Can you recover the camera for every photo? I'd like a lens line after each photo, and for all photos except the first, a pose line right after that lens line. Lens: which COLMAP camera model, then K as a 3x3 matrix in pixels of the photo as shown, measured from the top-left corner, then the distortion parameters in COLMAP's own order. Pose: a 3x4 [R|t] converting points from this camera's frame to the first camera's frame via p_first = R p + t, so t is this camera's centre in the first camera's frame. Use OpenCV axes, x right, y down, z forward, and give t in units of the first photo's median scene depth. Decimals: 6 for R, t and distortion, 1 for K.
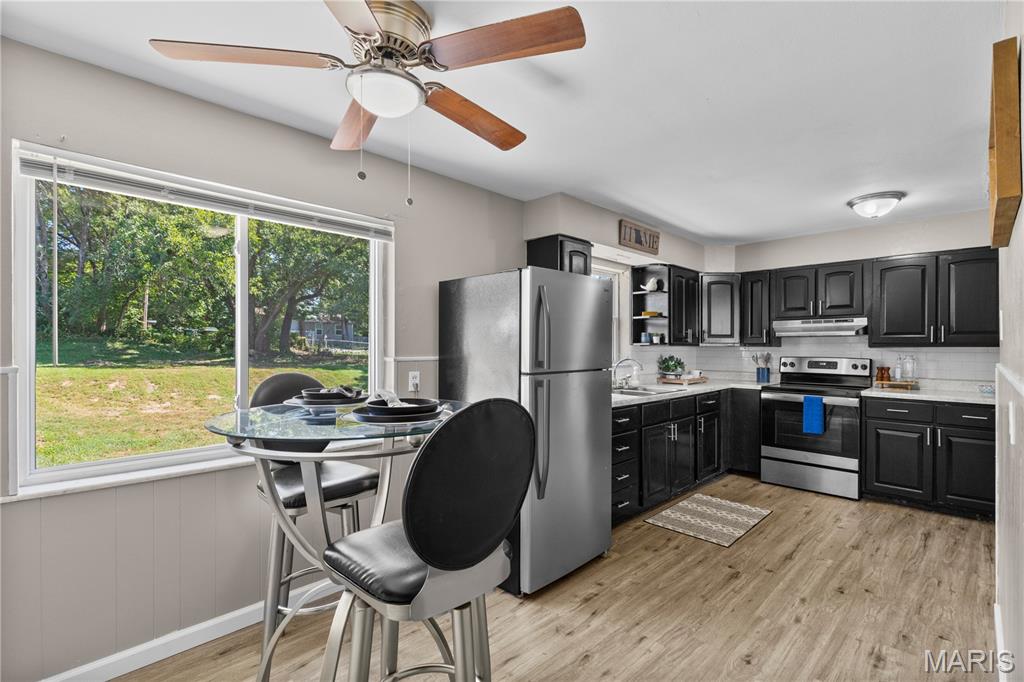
lens RADIAL K [[467.4, 0, 512.0], [0, 467.4, 341.0], [0, 0, 1]] dist [0.000255, -0.000144]
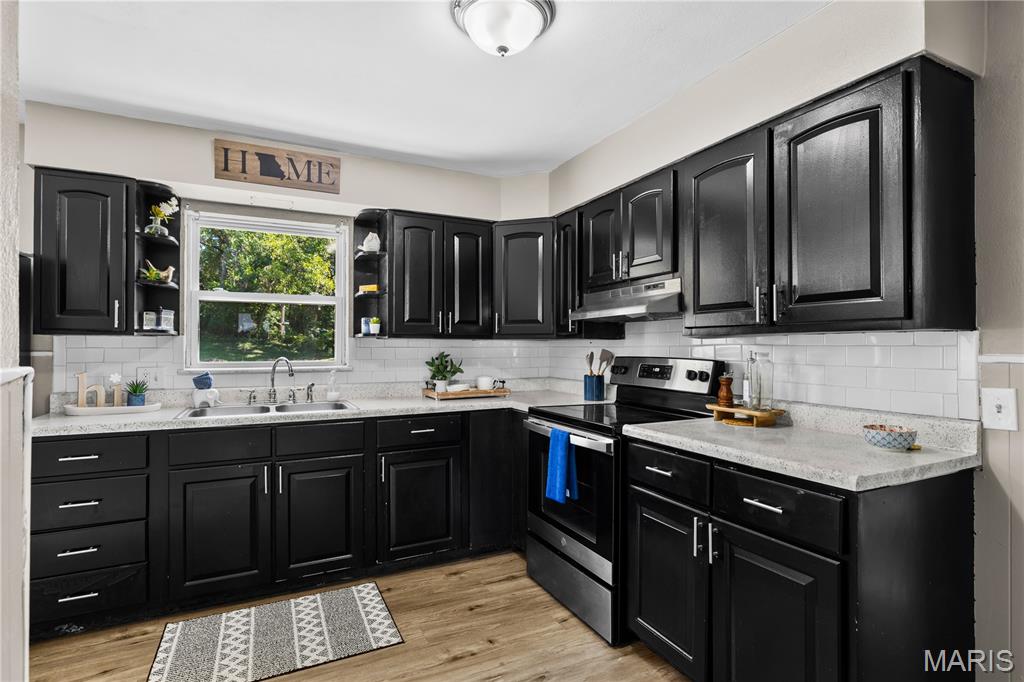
lens RADIAL K [[512.9, 0, 512.0], [0, 512.9, 341.0], [0, 0, 1]] dist [-0.000040, -0.000307]
pose [[0.948753, -0.006554, -0.315951, 0.750122], [0.007037, 0.999975, 0.000389, 0.016010], [0.315940, -0.002592, 0.948775, 0.416791]]
